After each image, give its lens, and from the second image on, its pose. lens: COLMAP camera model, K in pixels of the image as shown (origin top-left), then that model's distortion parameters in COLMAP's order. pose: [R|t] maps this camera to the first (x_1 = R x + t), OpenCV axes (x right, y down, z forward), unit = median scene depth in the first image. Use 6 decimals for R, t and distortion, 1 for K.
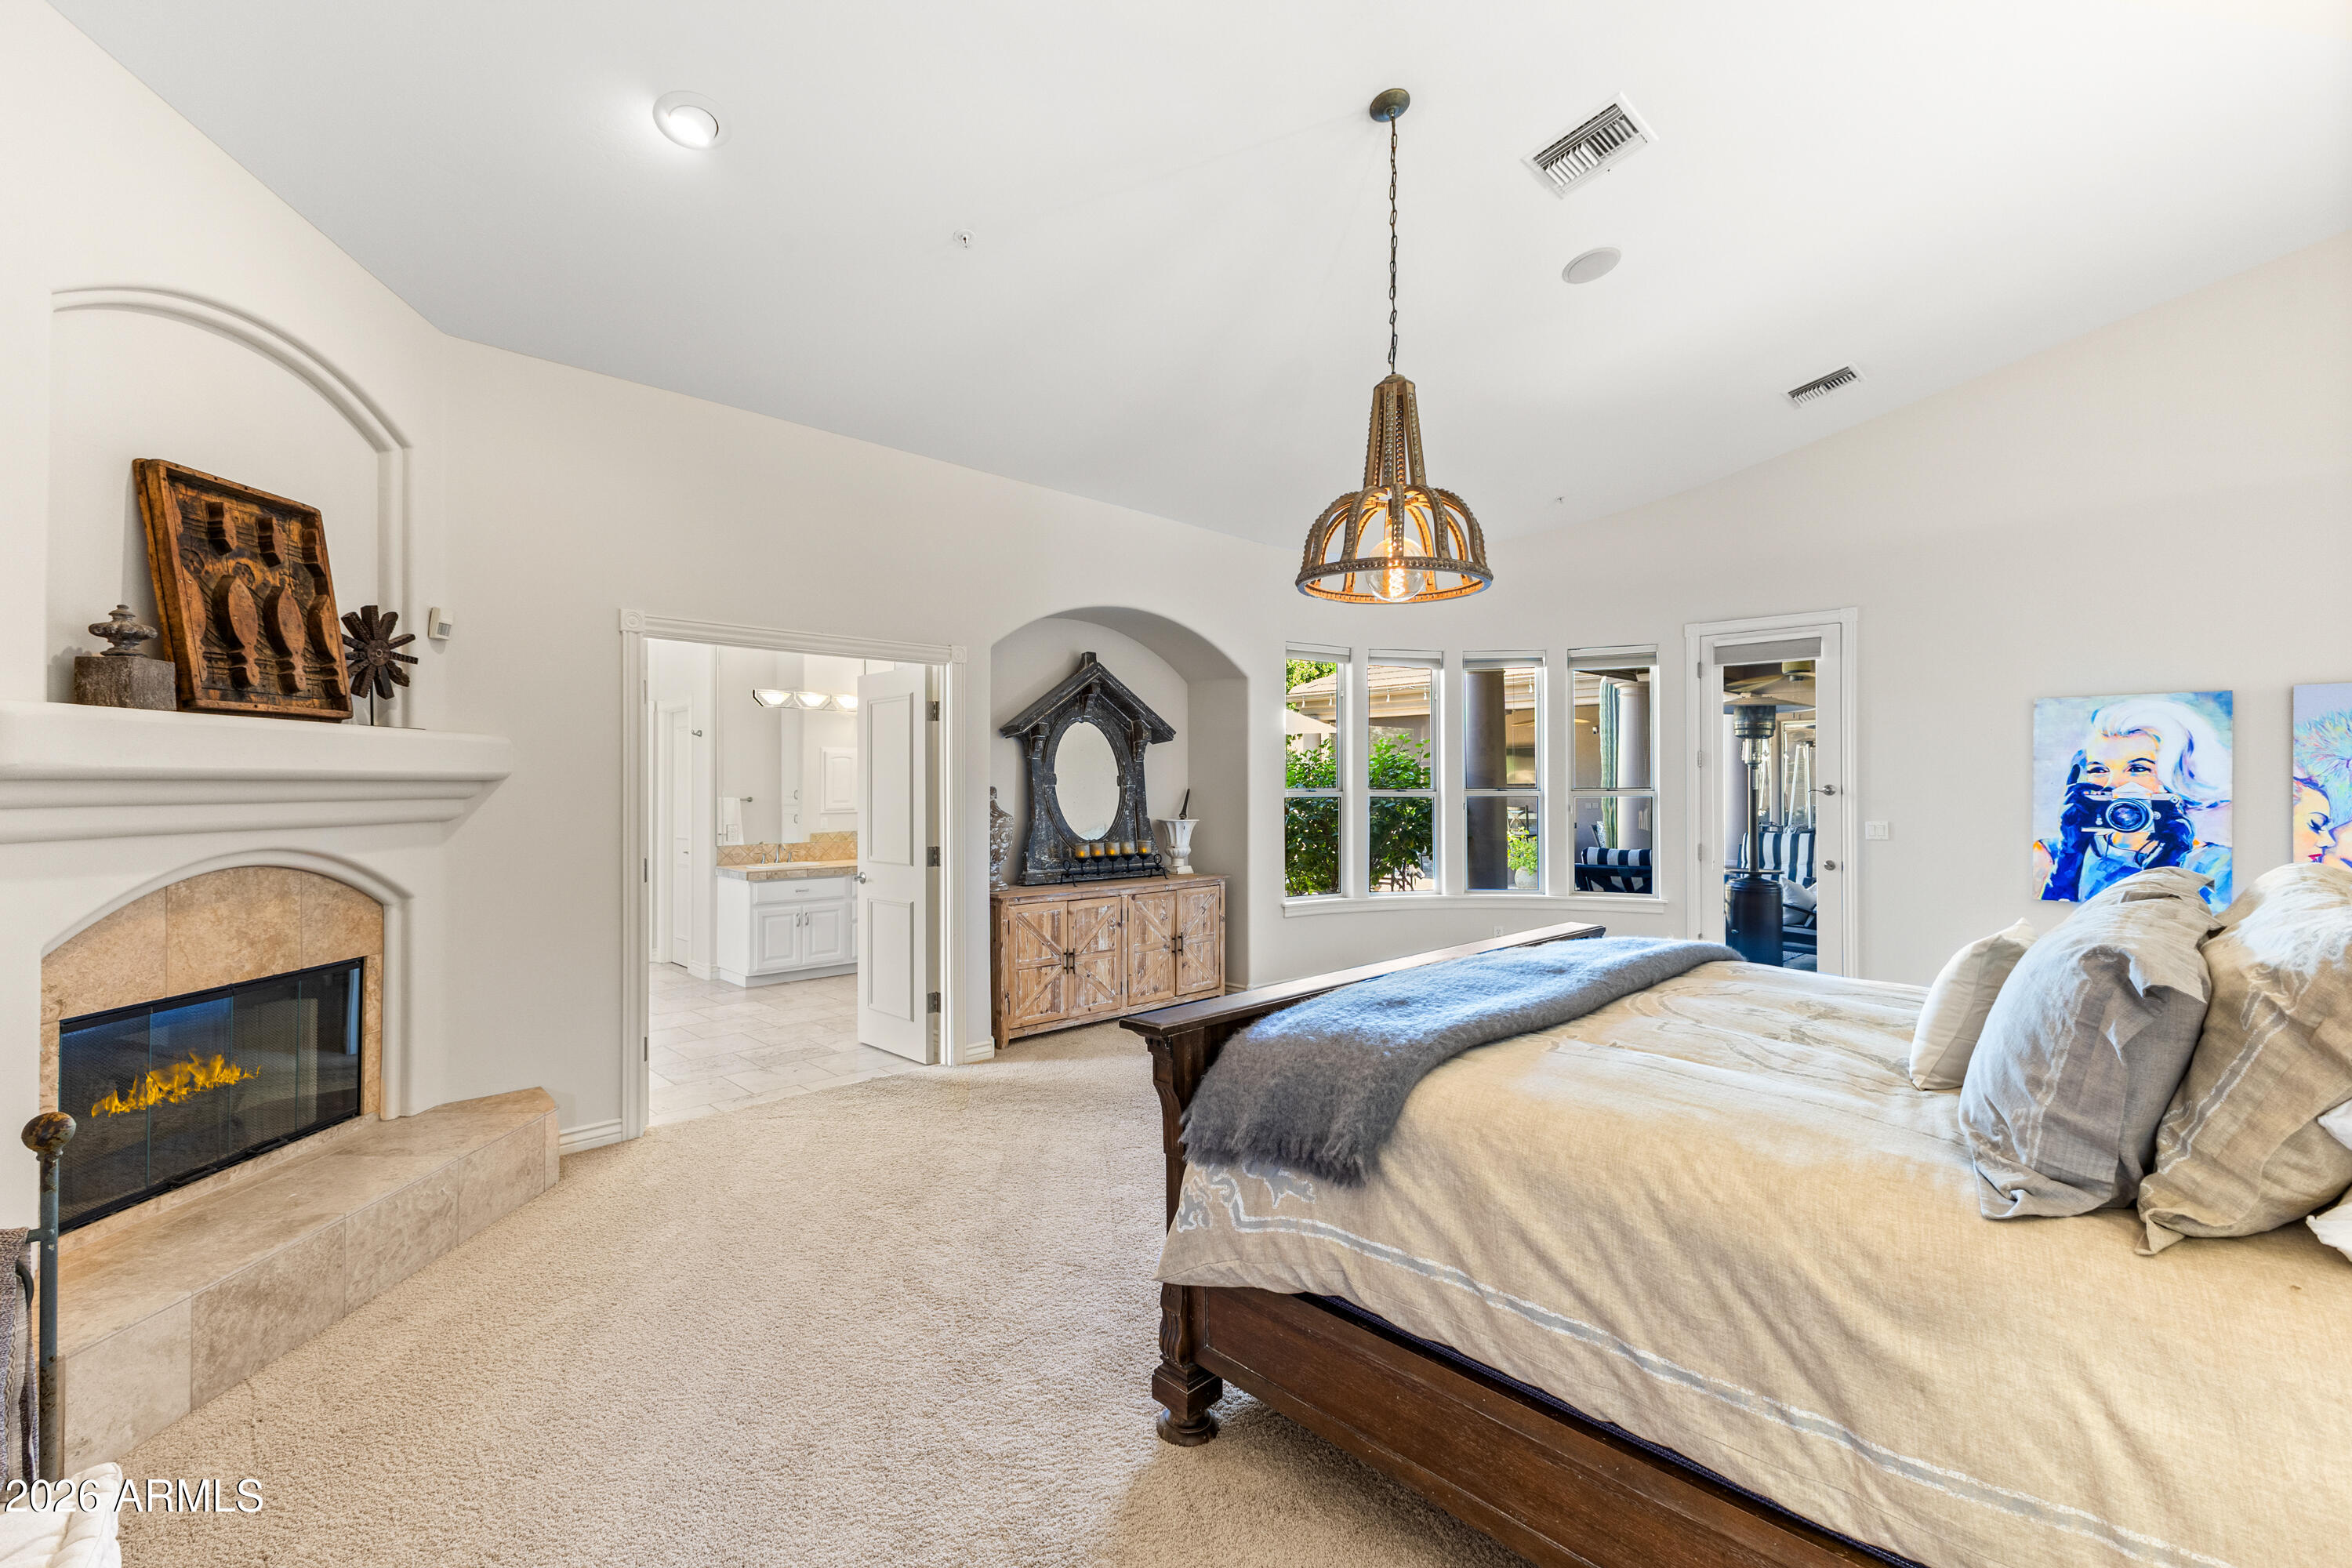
lens RADIAL K [[1016.9, 0, 1172.6], [0, 1016.9, 785.3], [0, 0, 1]] dist [0.000749, -0.000426]
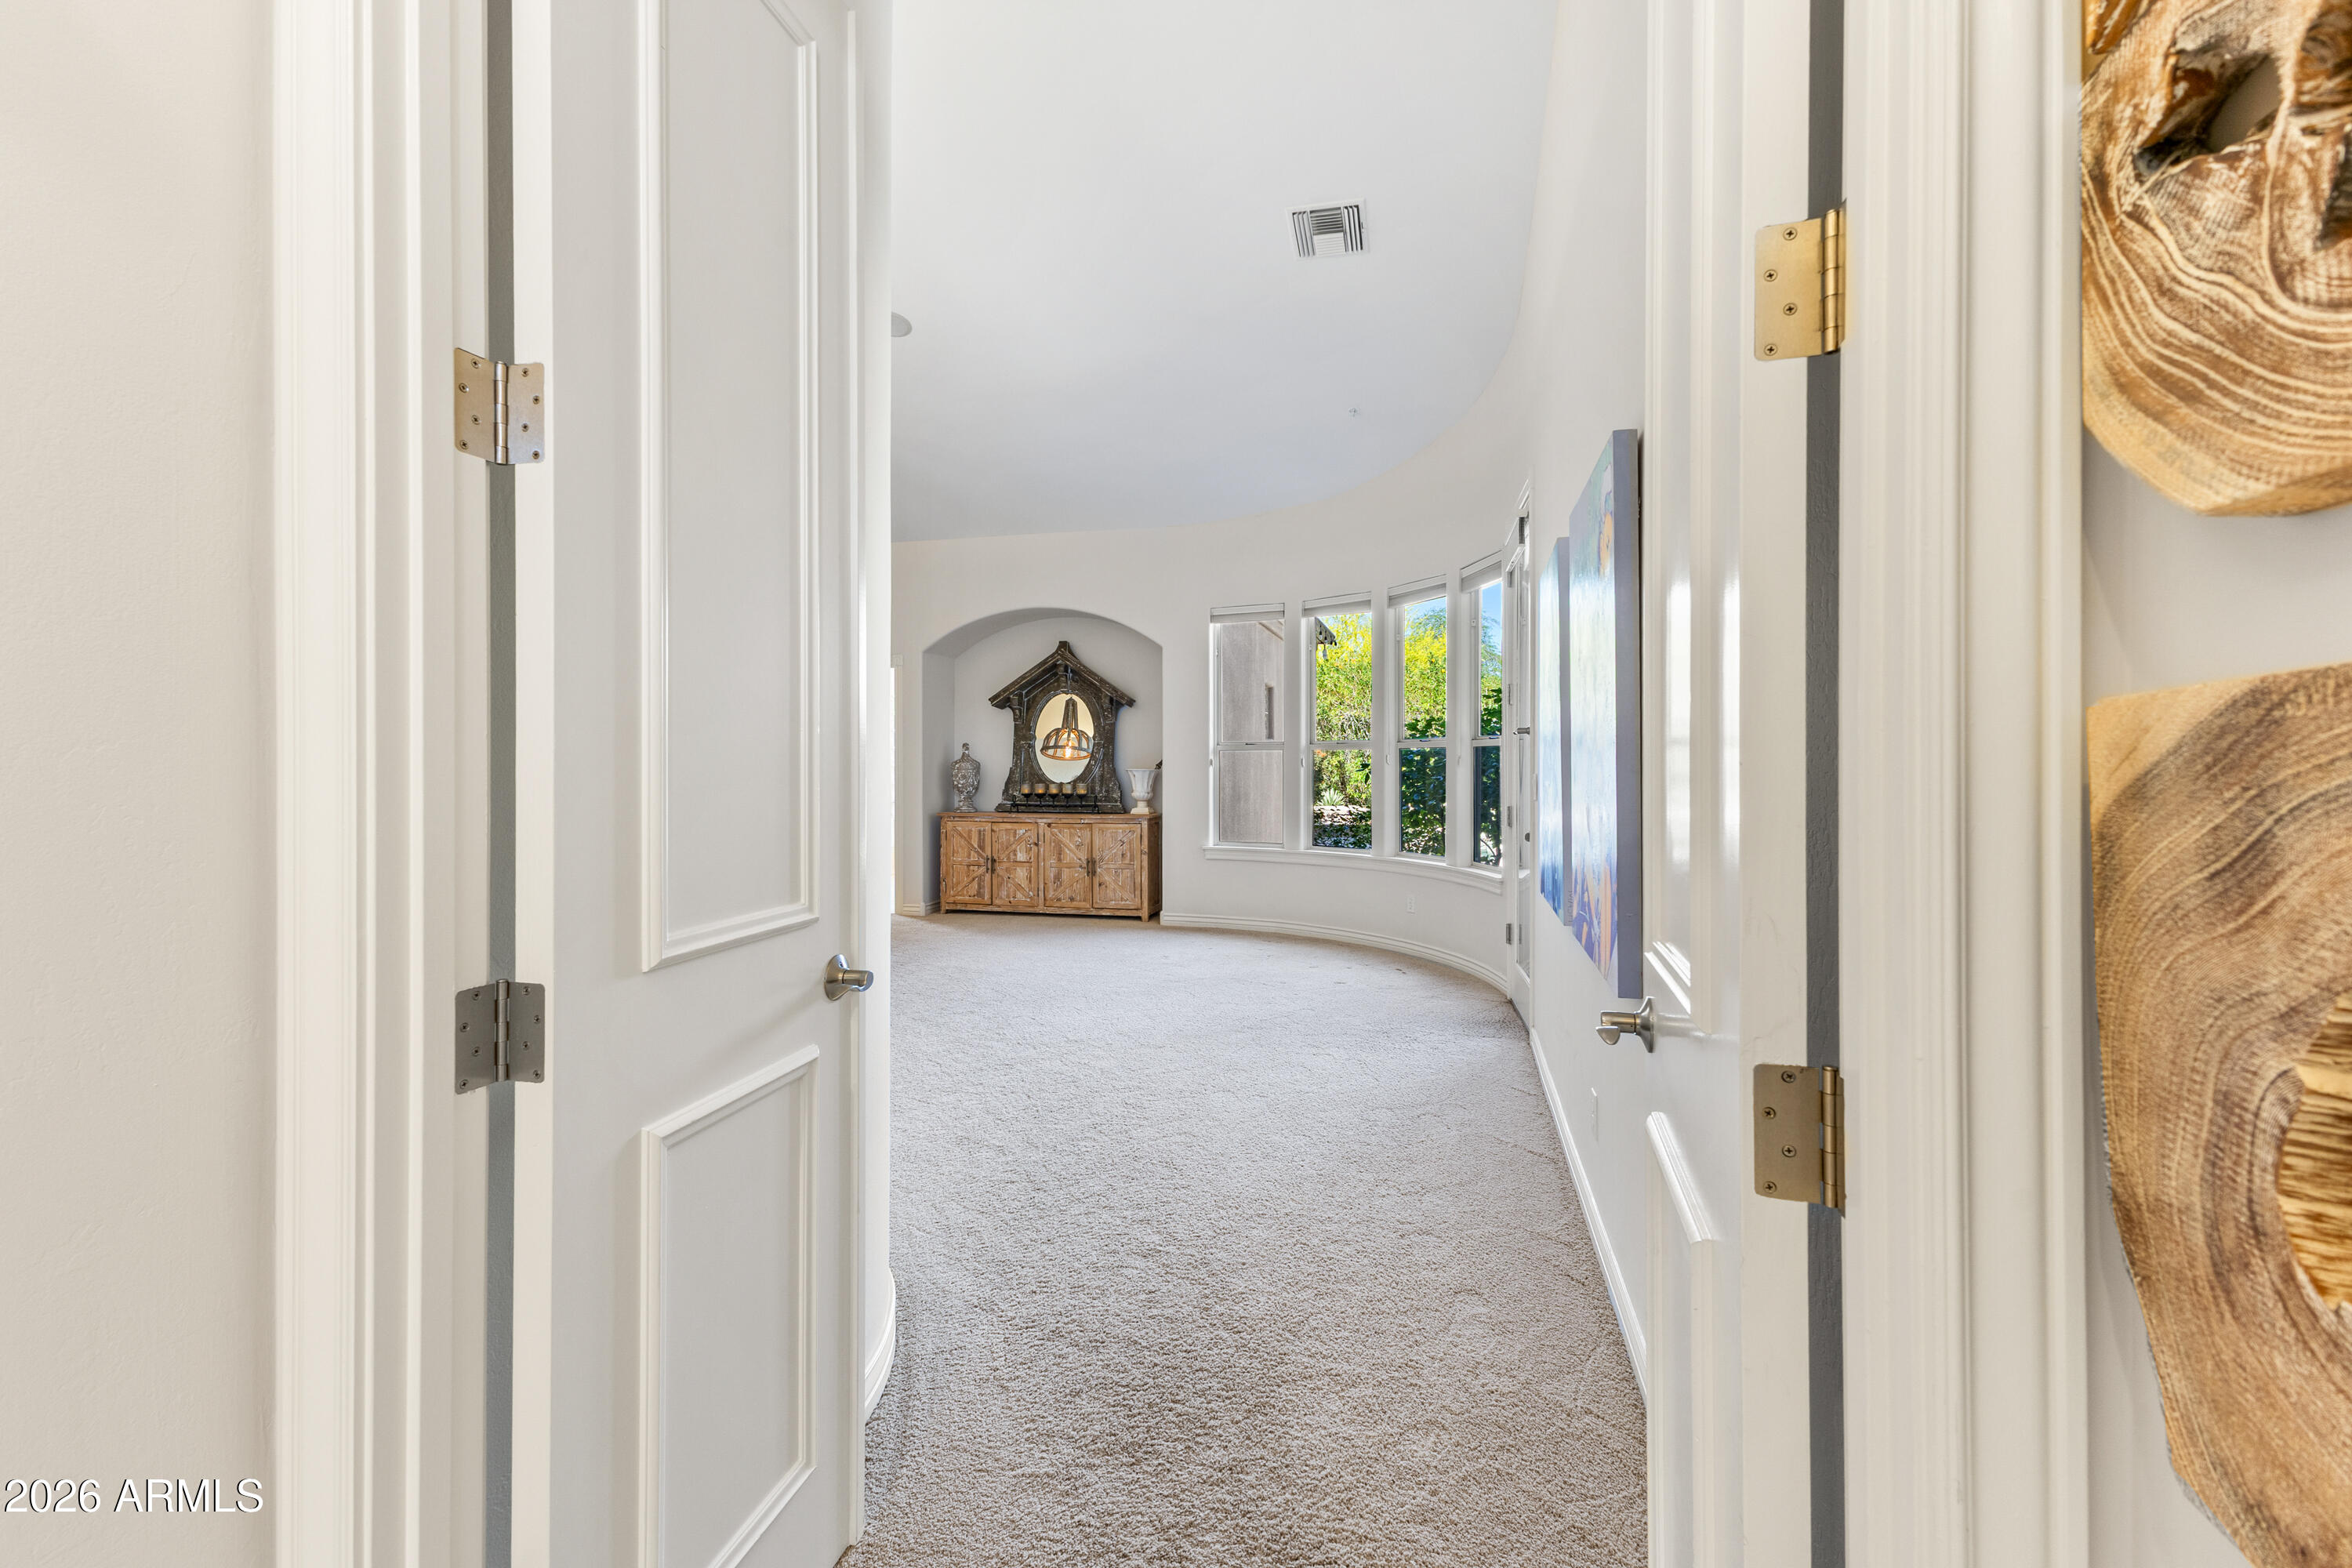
lens RADIAL K [[1016.9, 0, 1157.9], [0, 1016.9, 764.9], [0, 0, 1]] dist [0.000749, -0.000426]
pose [[0.507638, 0.011682, -0.861491, 1.266571], [0.009768, 0.999766, 0.019312, 0.007780], [0.861515, -0.018219, 0.507405, 0.487800]]
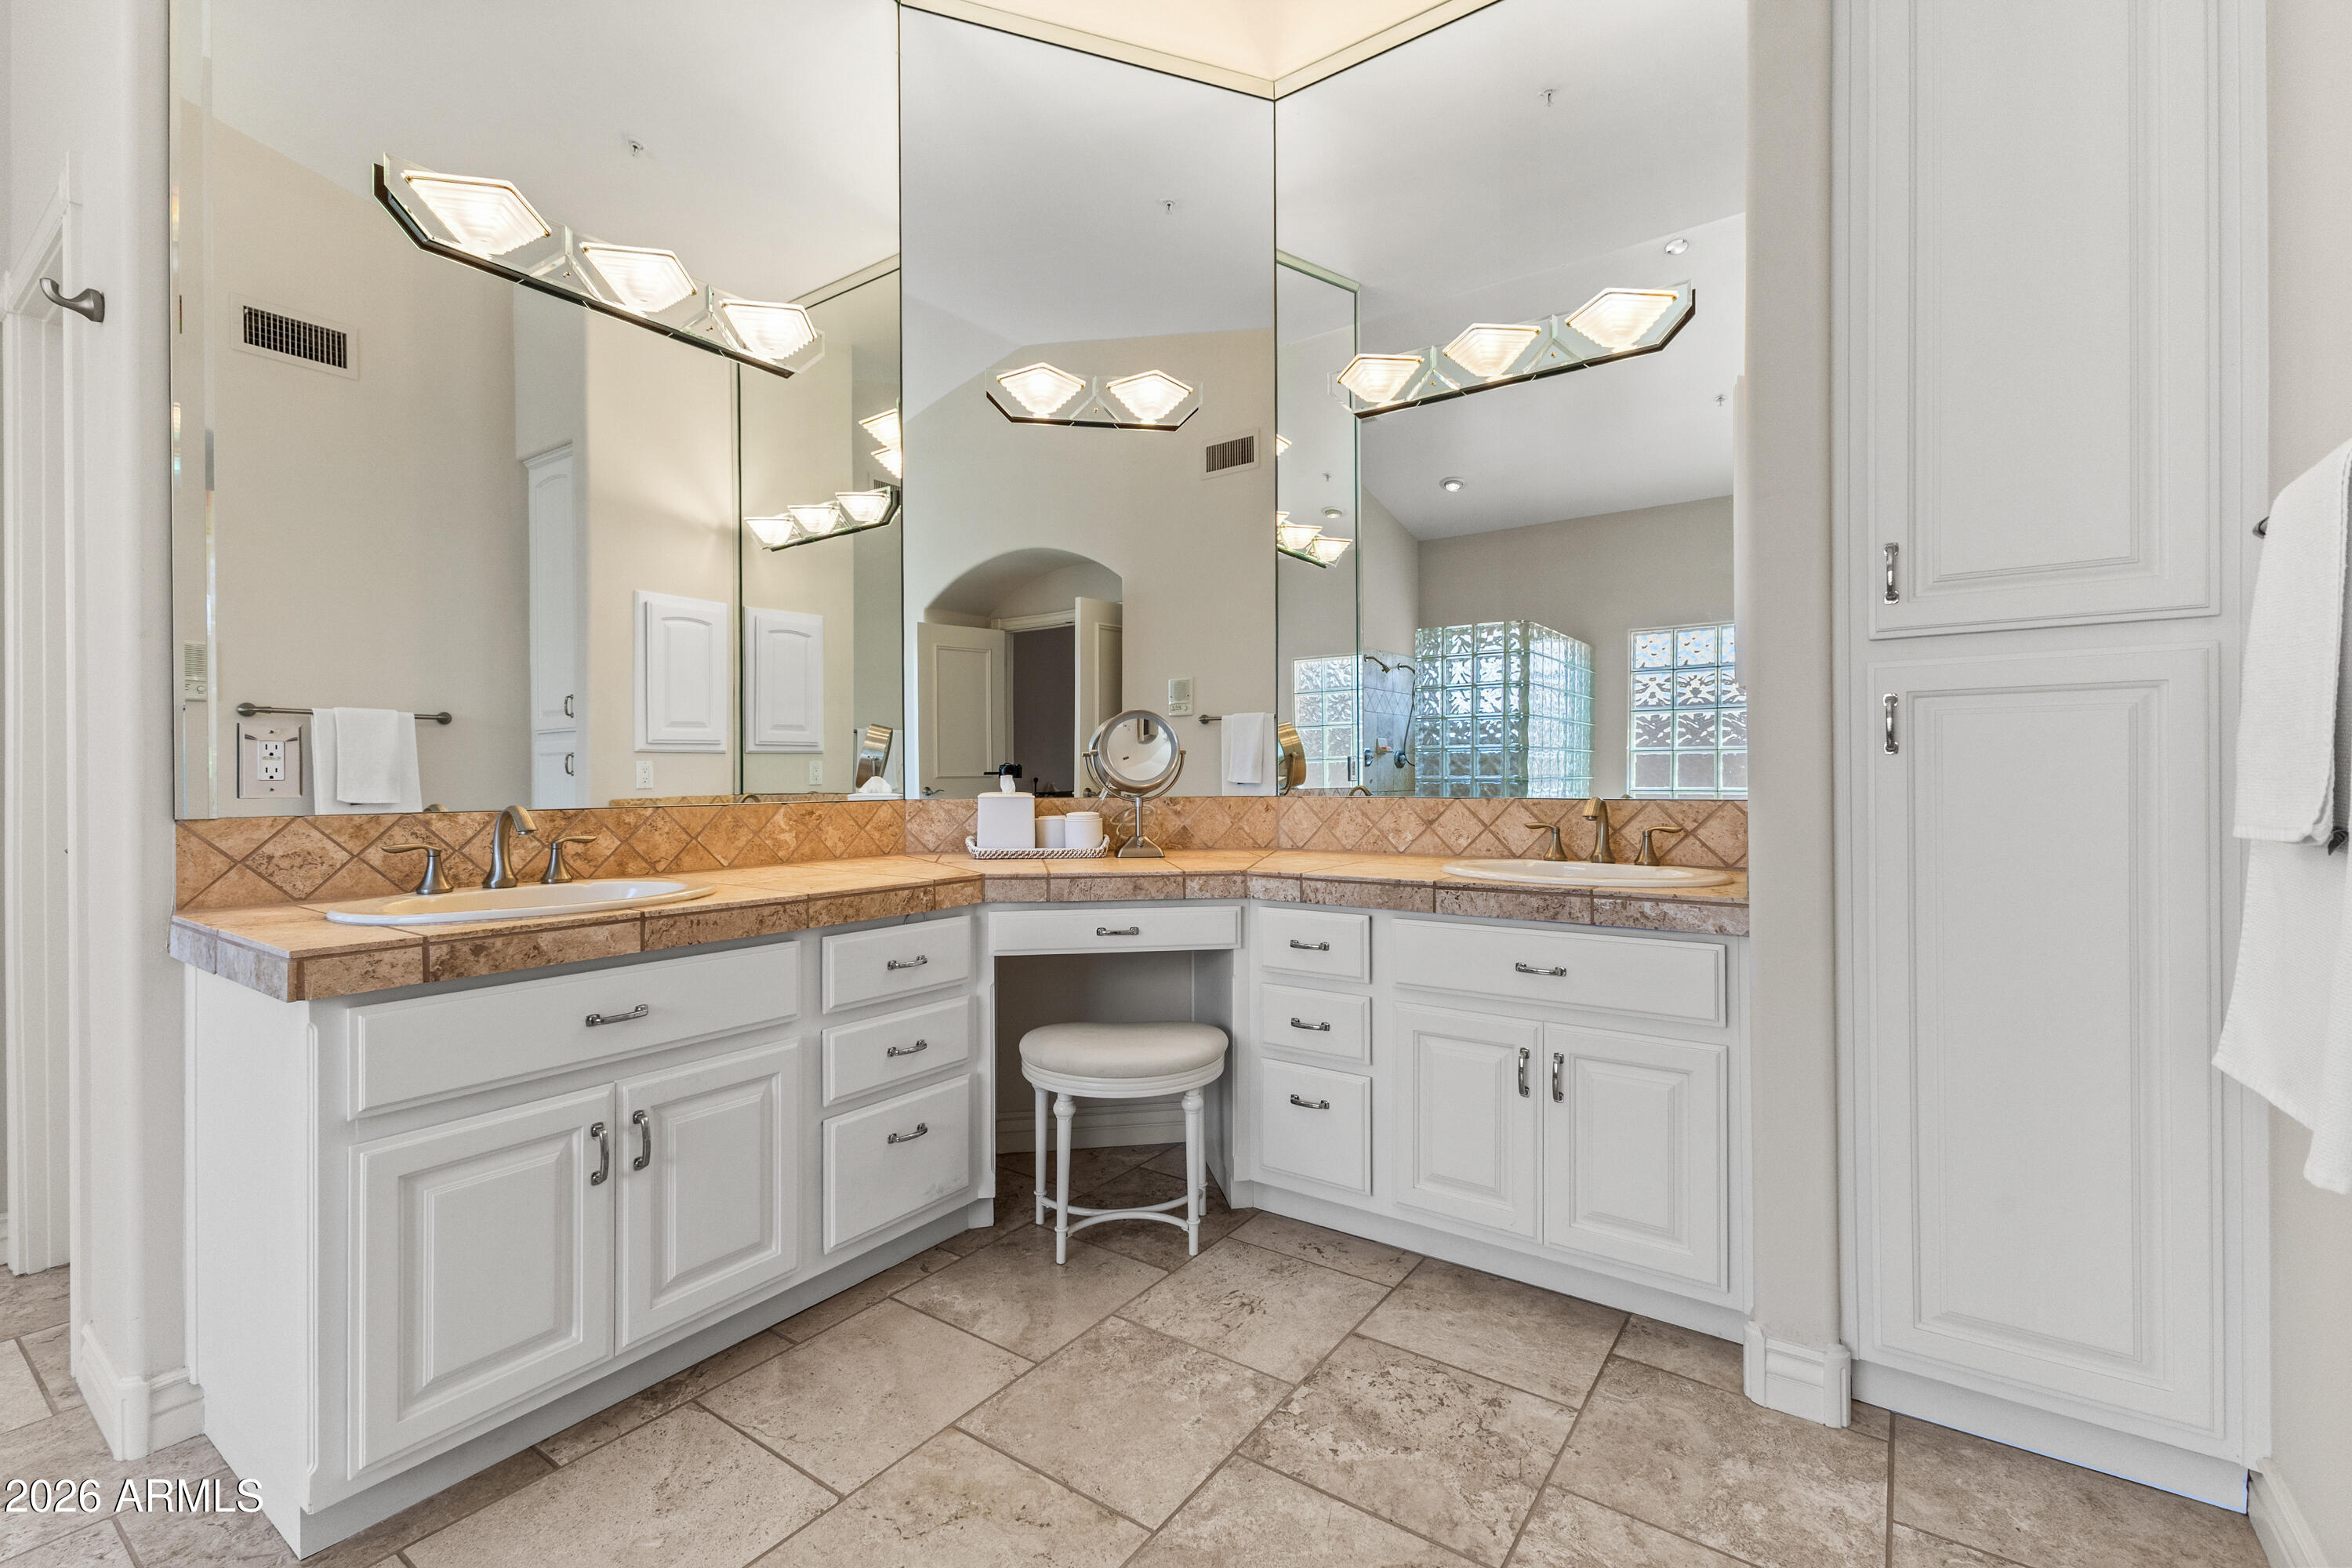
lens RADIAL K [[1016.9, 0, 1179.2], [0, 1016.9, 779.8], [0, 0, 1]] dist [0.000749, -0.000426]
pose [[0.981763, -0.006072, 0.190012, -0.196277], [0.004779, 0.999962, 0.007264, 0.035352], [-0.190049, -0.006223, 0.981755, 0.522233]]
